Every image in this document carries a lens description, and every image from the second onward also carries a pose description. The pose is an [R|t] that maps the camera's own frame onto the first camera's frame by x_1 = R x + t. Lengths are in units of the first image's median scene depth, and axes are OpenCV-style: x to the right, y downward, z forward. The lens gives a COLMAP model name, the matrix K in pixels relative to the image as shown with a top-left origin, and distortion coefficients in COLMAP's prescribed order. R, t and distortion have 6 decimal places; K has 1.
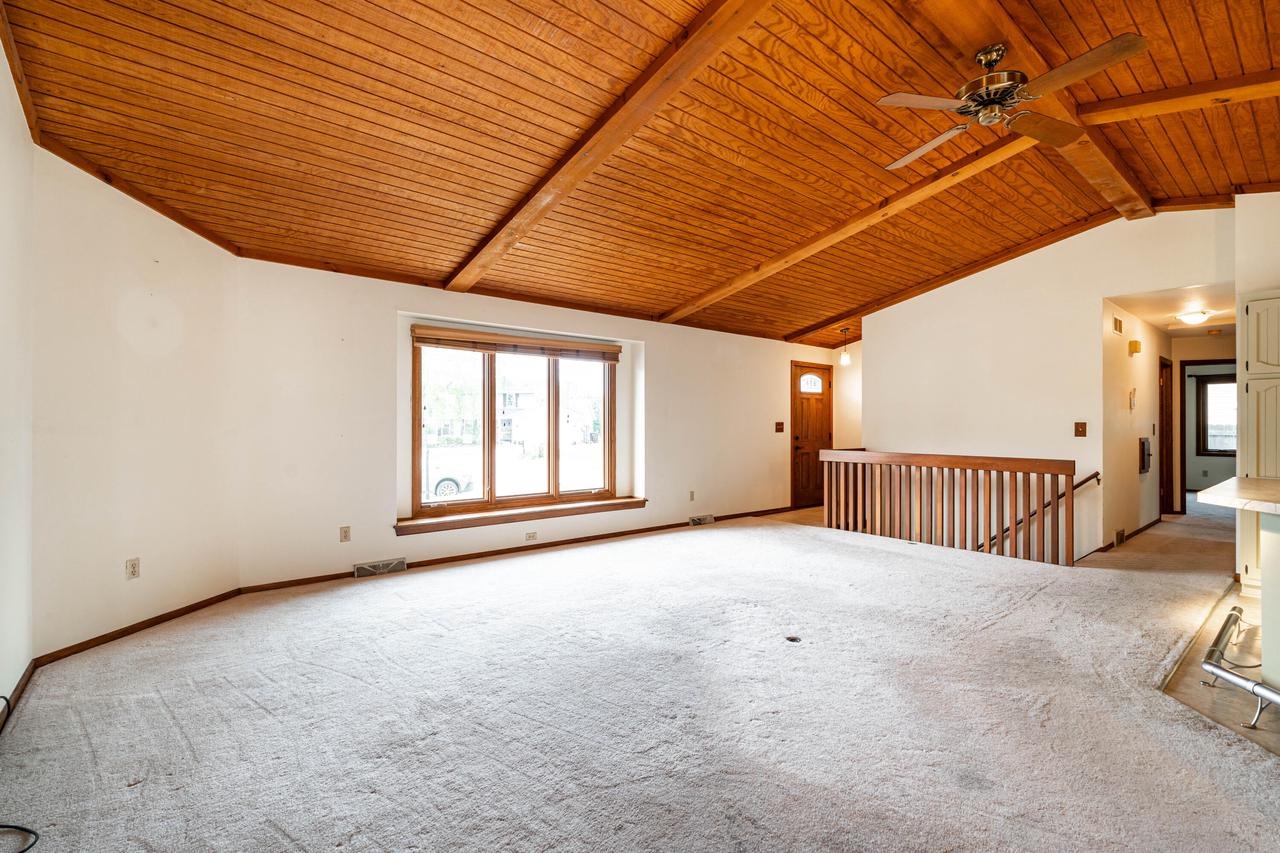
lens RADIAL K [[572.5, 0, 640.0], [0, 572.5, 426.5], [0, 0, 1]] dist [-0.000452, 0.000403]
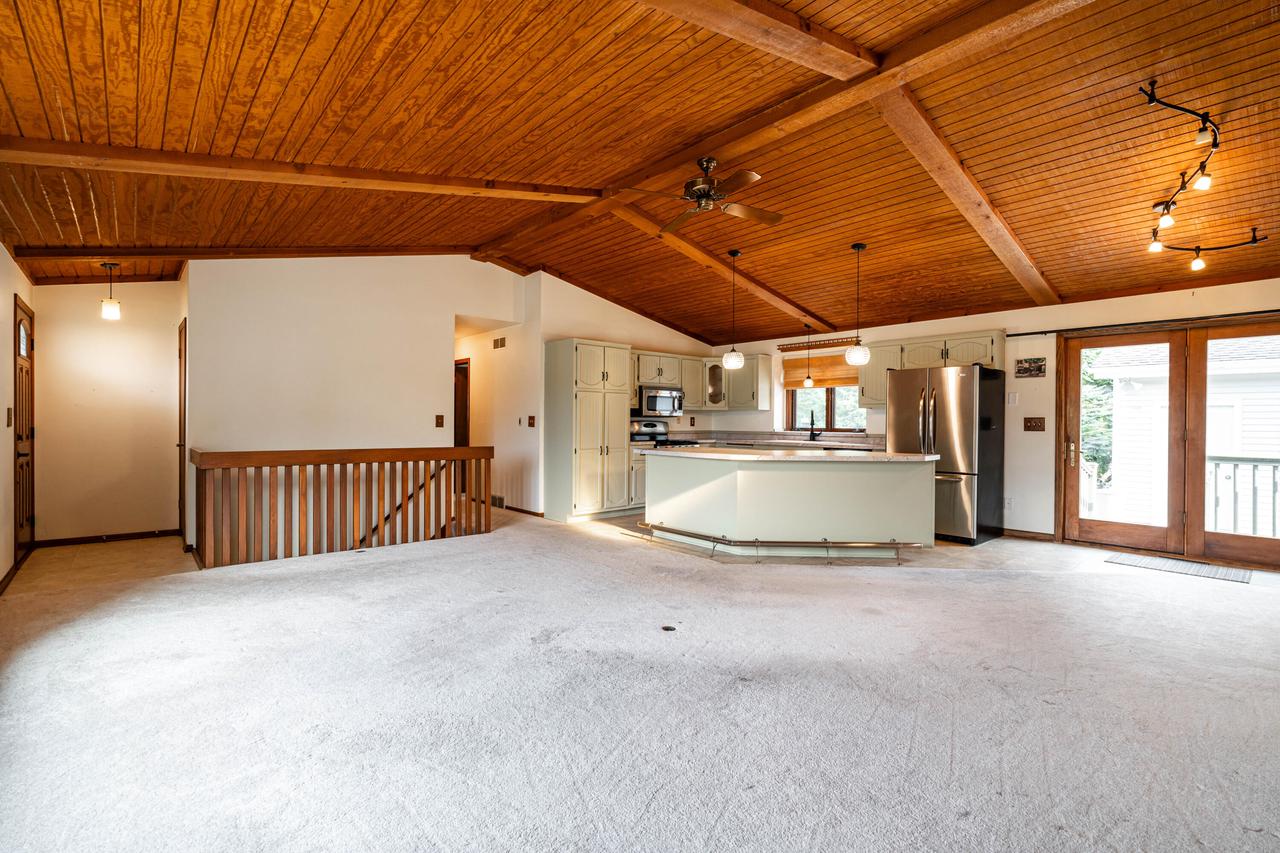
lens RADIAL K [[578.2, 0, 644.3], [0, 578.2, 424.0], [0, 0, 1]] dist [-0.001910, 0.000010]
pose [[-0.048075, -0.009233, 0.998801, -0.471088], [-0.007364, 0.999933, 0.008890, -0.002351], [-0.998817, -0.006928, -0.048140, 0.677124]]
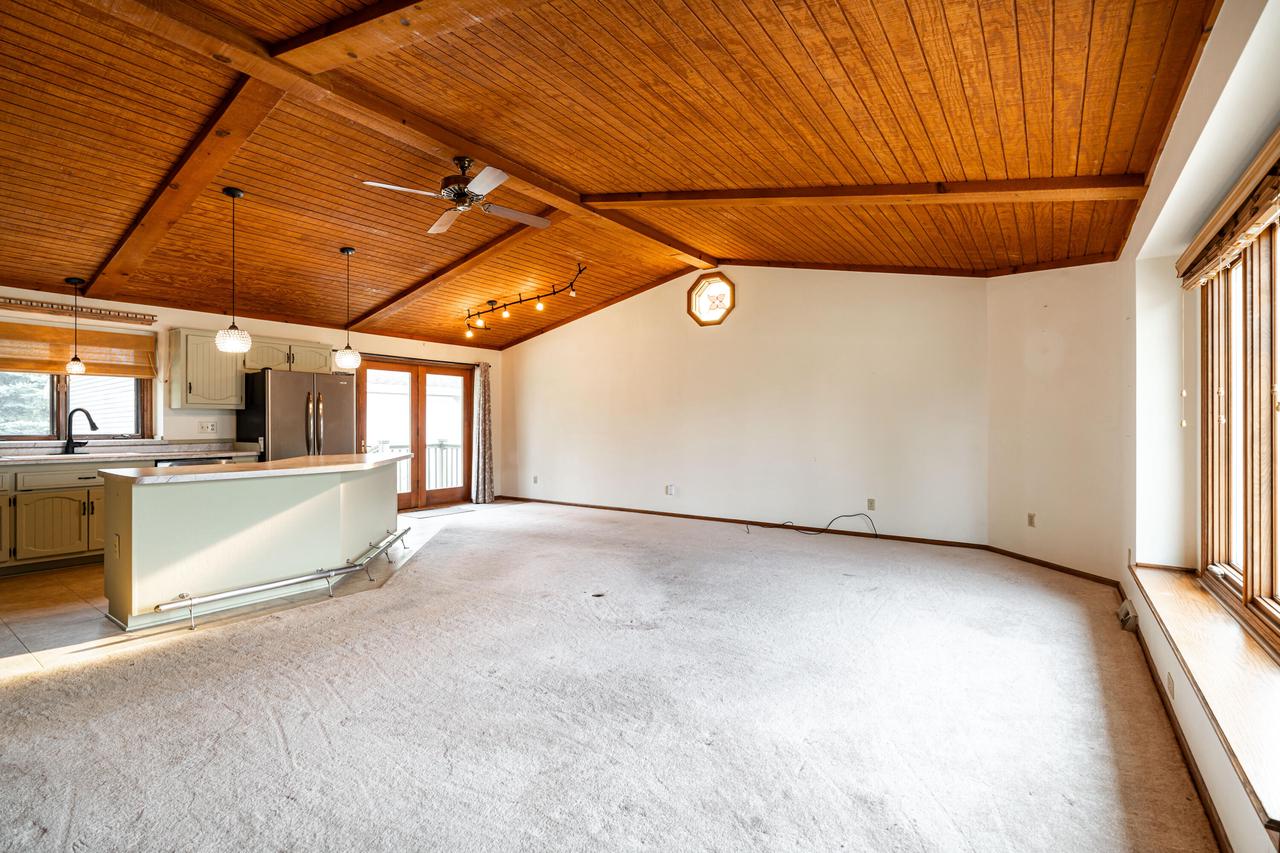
lens RADIAL K [[572.5, 0, 640.0], [0, 572.5, 426.5], [0, 0, 1]] dist [-0.000452, 0.000403]
pose [[-0.964018, -0.000424, -0.265837, 0.316590], [-0.000853, 0.999999, 0.001497, 0.001240], [0.265836, 0.001669, -0.964017, 1.380134]]
